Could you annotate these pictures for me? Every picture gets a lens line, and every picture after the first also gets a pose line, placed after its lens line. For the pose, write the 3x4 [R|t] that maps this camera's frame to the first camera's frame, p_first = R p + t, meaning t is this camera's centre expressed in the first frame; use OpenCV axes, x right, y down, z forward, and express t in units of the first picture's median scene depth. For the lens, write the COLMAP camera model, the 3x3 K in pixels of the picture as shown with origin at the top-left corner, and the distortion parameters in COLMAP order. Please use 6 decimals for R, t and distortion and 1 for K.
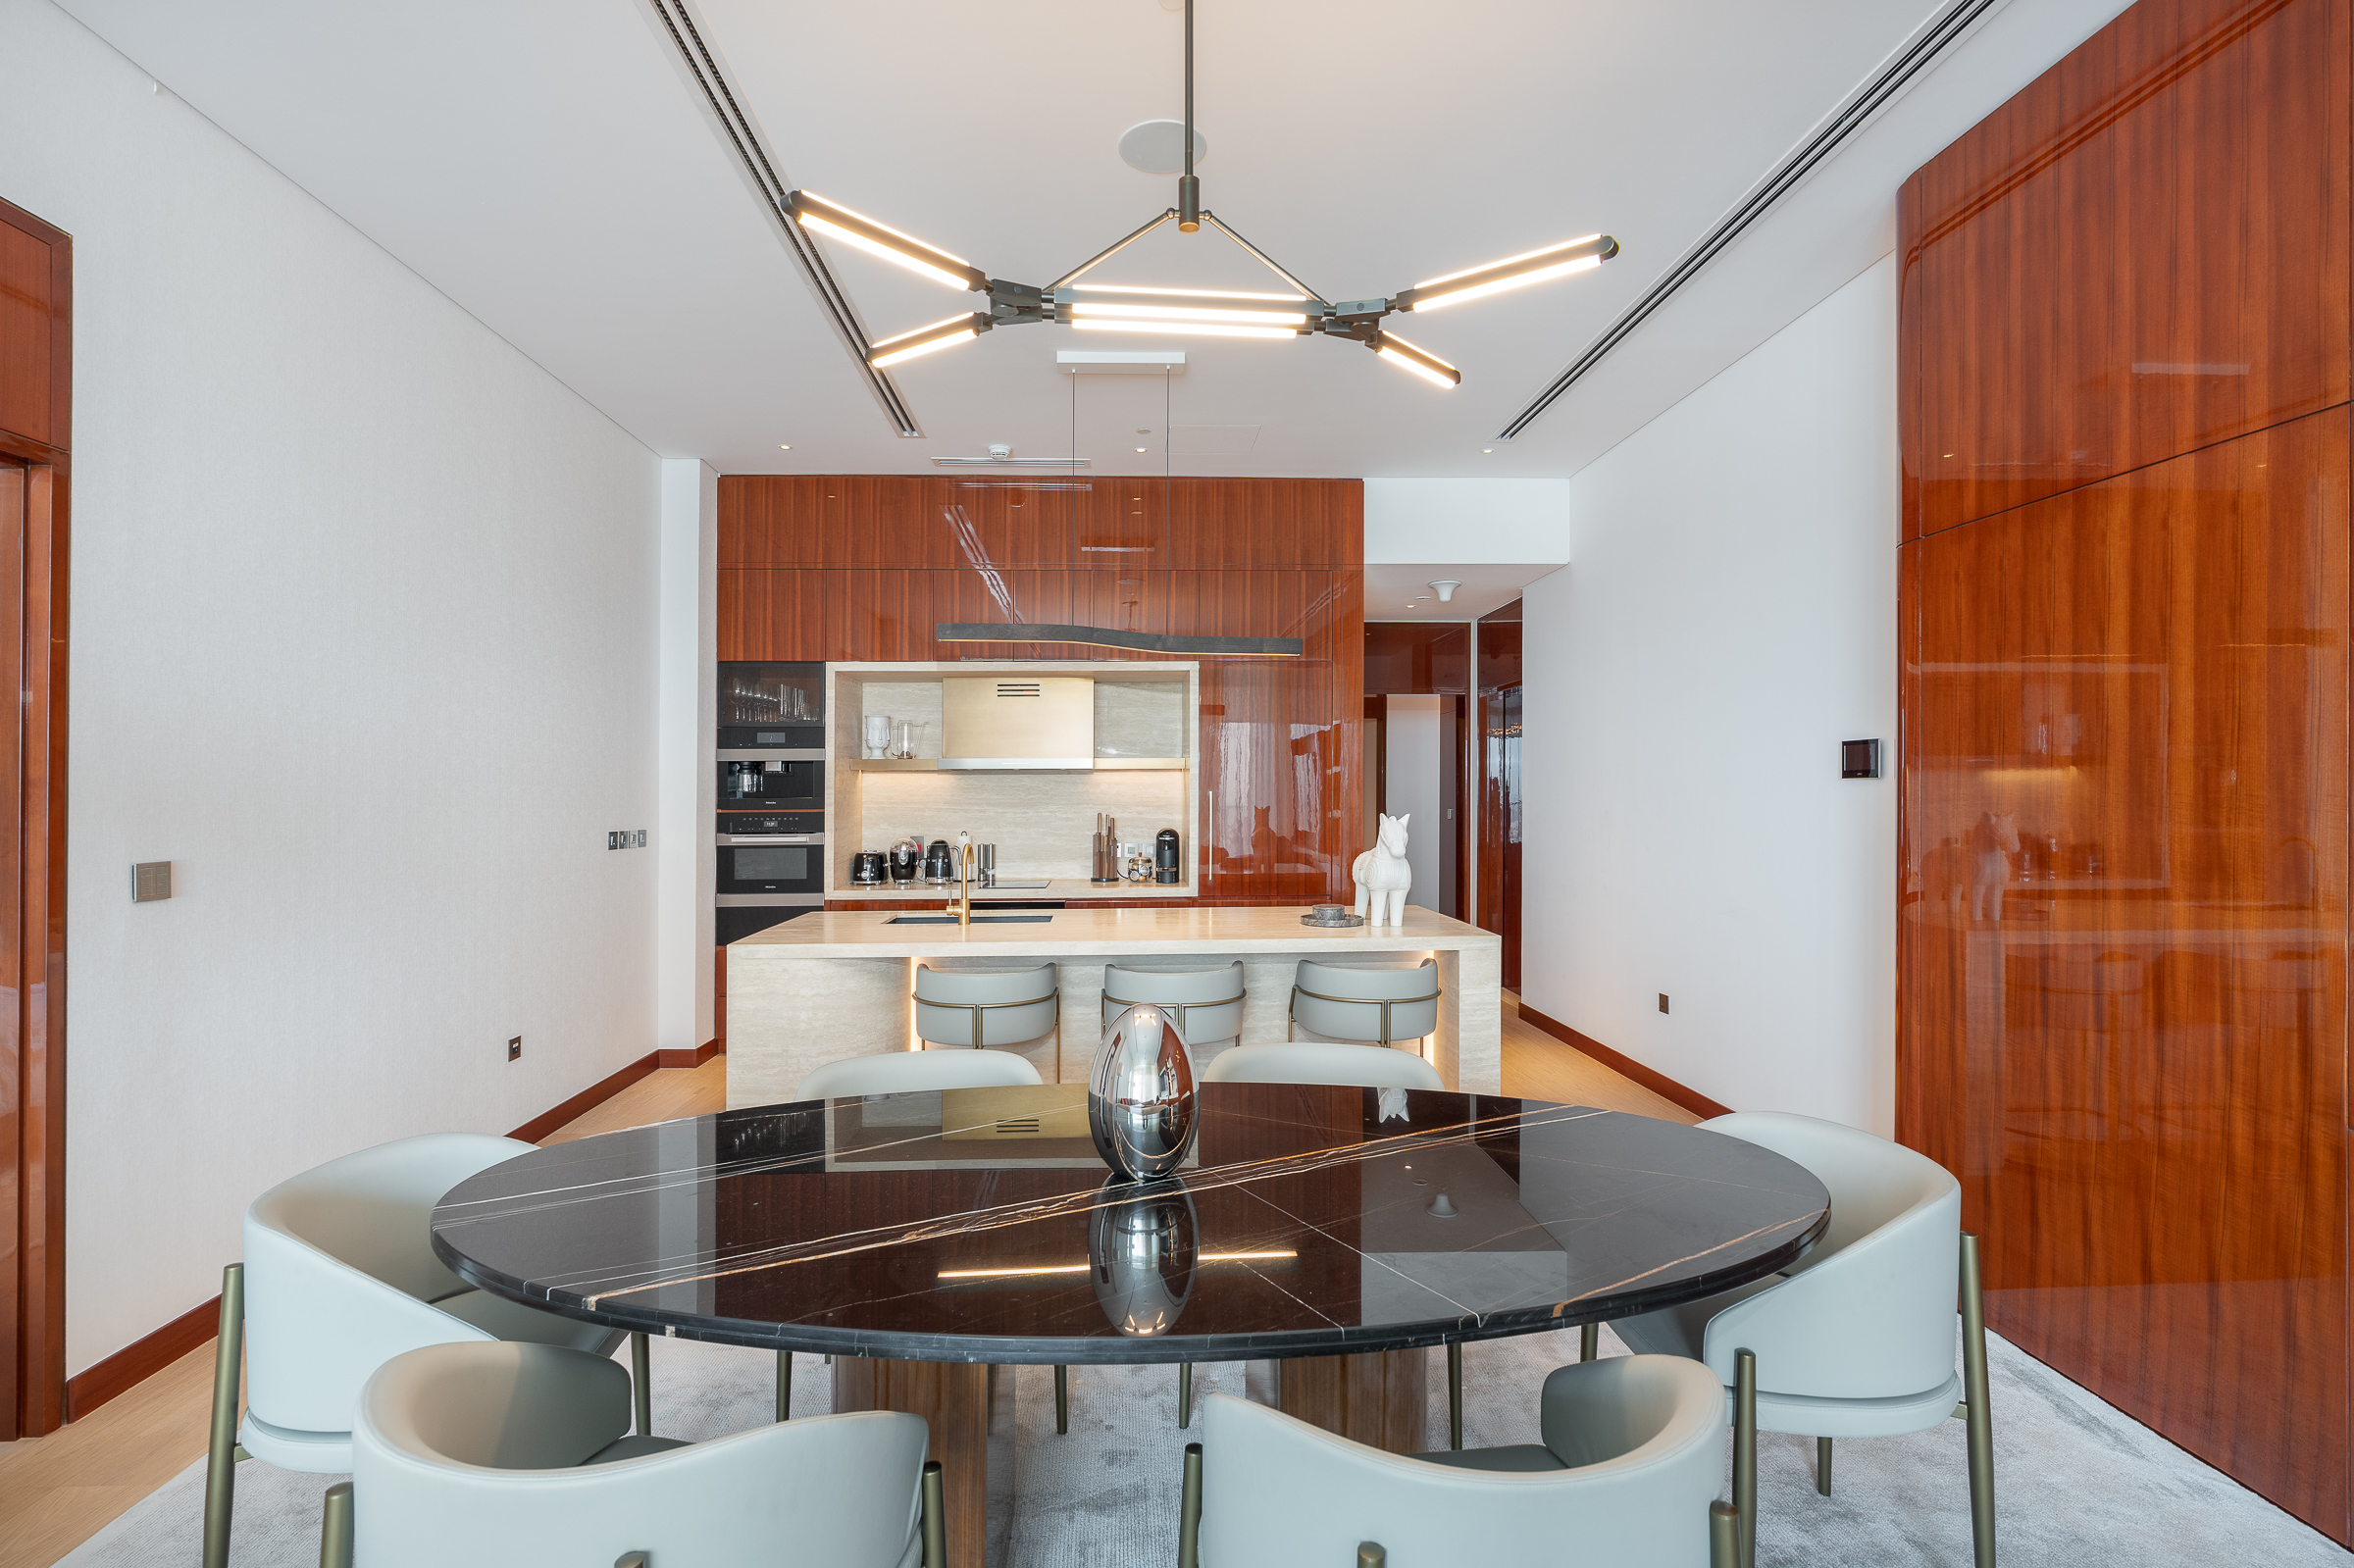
lens RADIAL K [[1094.4, 0, 1176.9], [0, 1094.4, 808.1], [0, 0, 1]] dist [-0.001866, 0.000200]
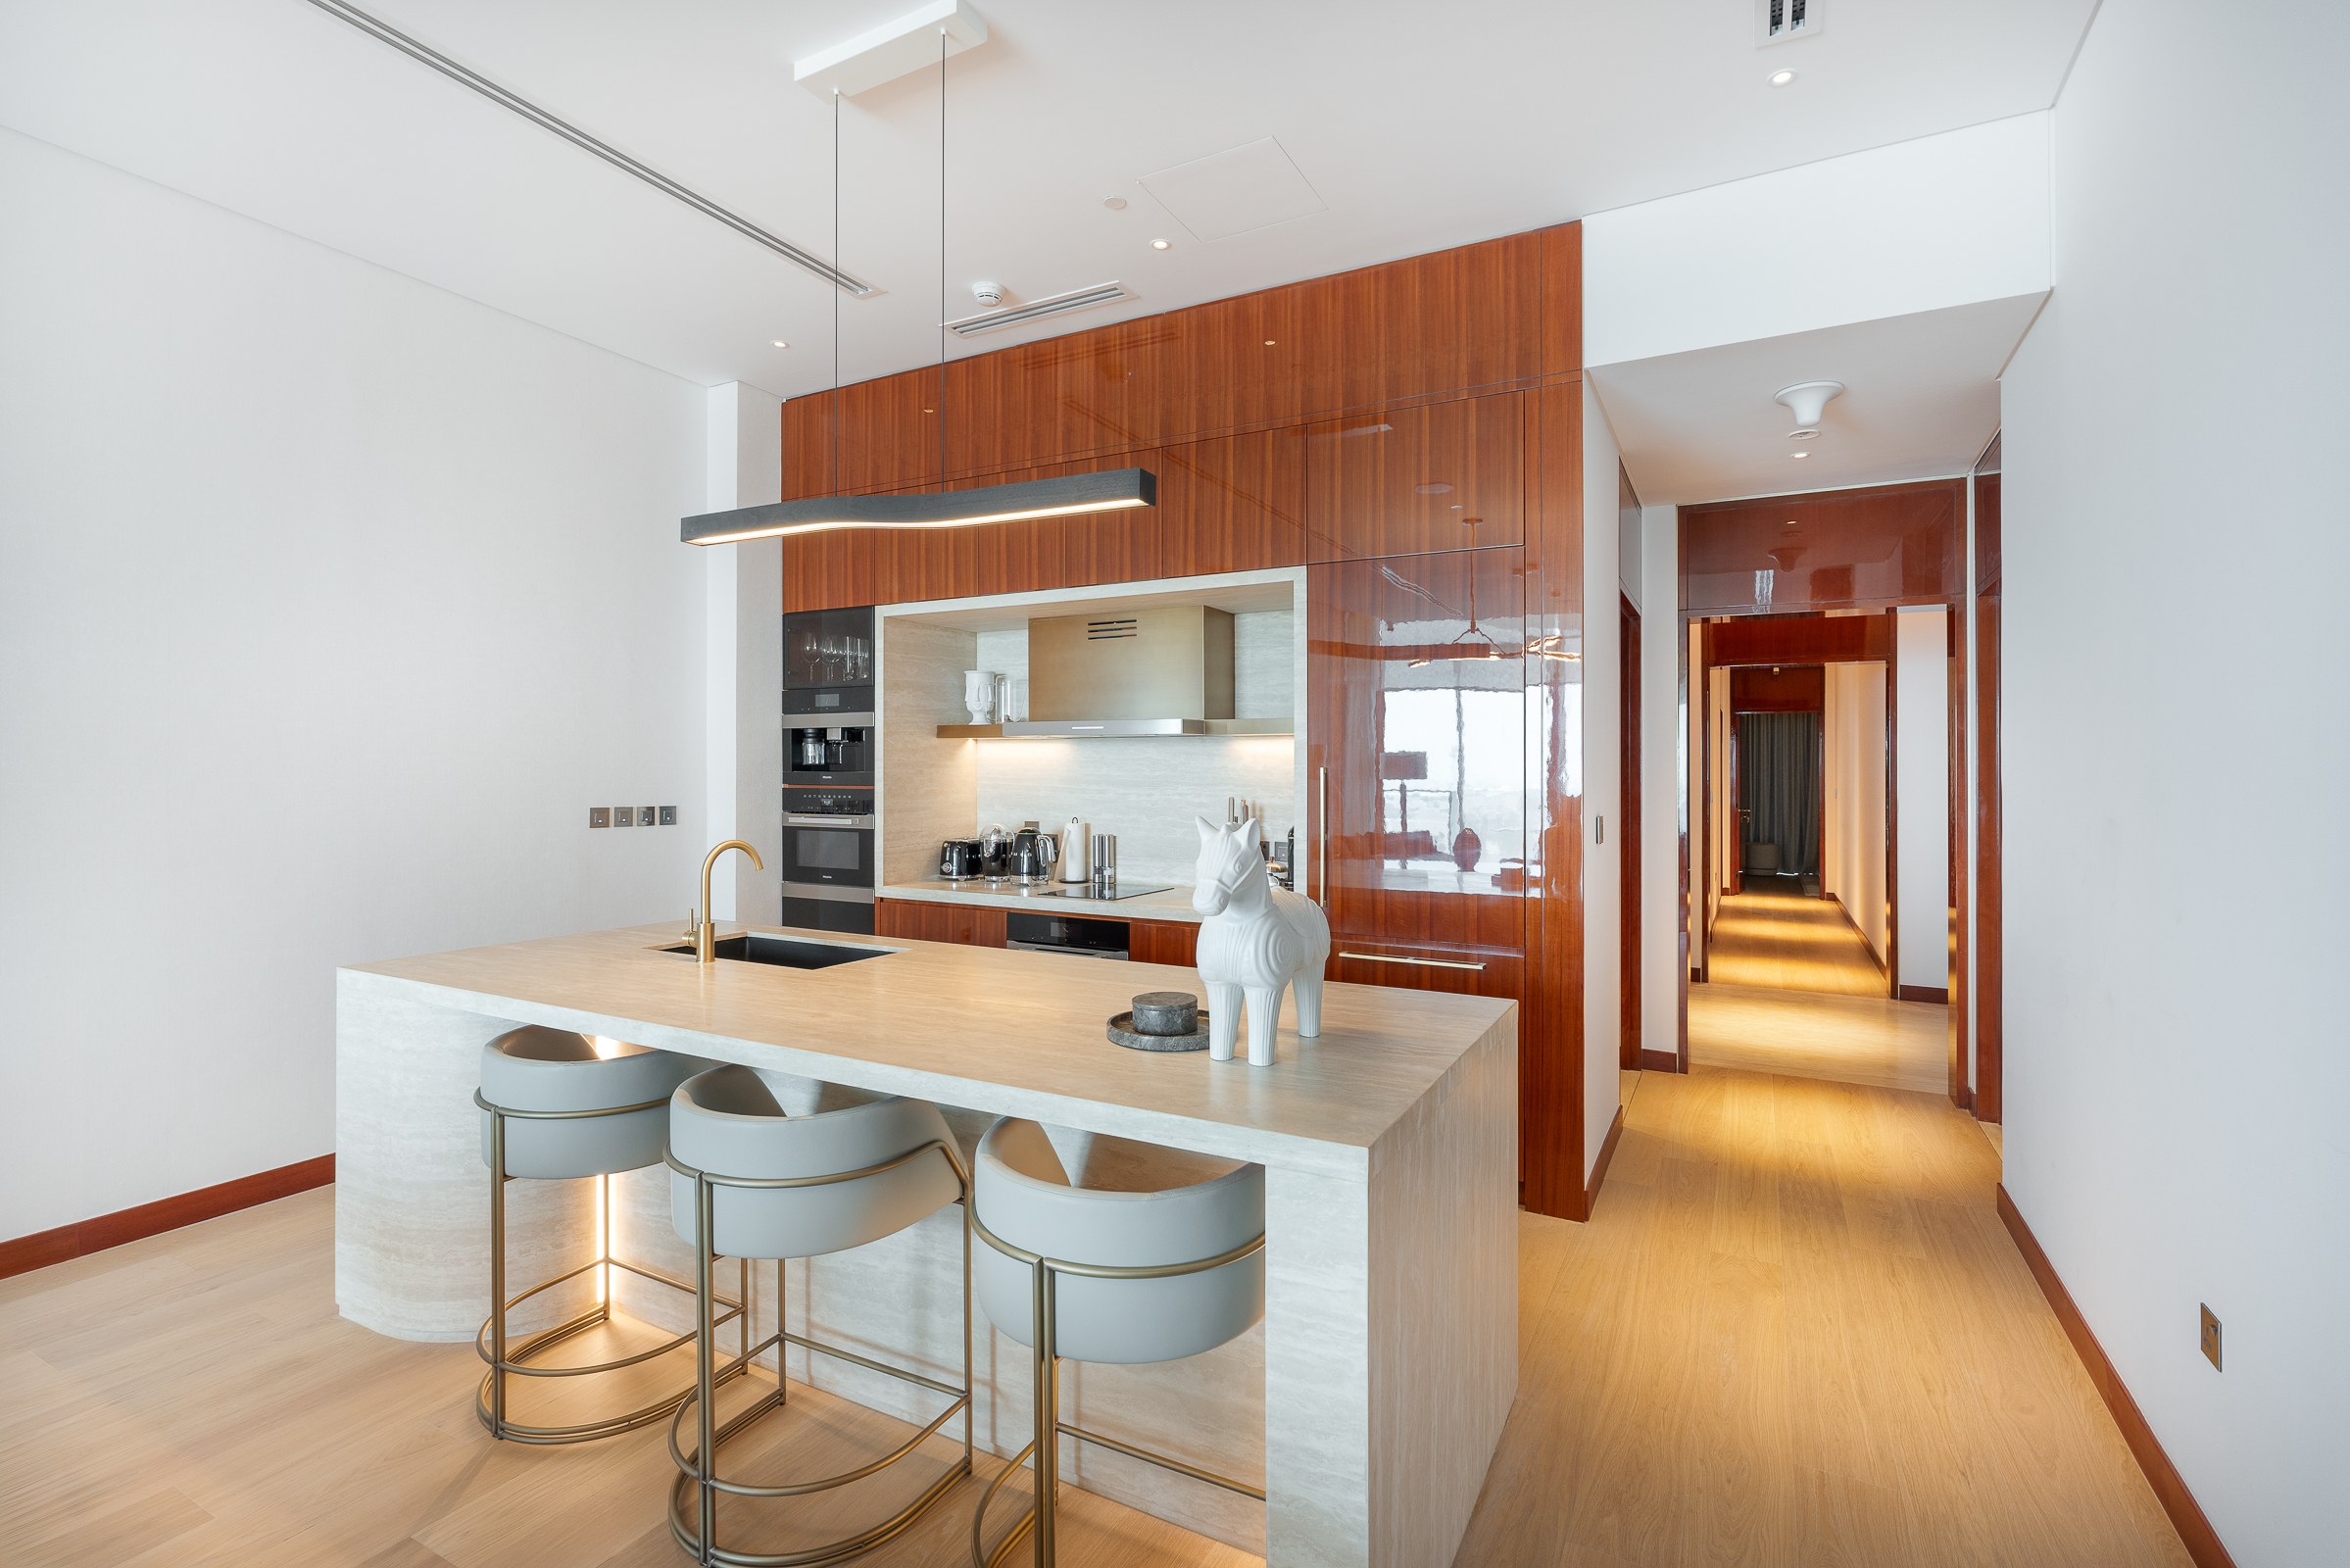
lens RADIAL K [[1072.5, 0, 1176.5], [0, 1072.5, 772.7], [0, 0, 1]] dist [-0.010512, 0.003462]
pose [[0.851466, 0.010911, -0.524297, 0.292070], [-0.016057, 0.999857, -0.005270, -0.008230], [0.524164, 0.012906, 0.851519, 0.434997]]
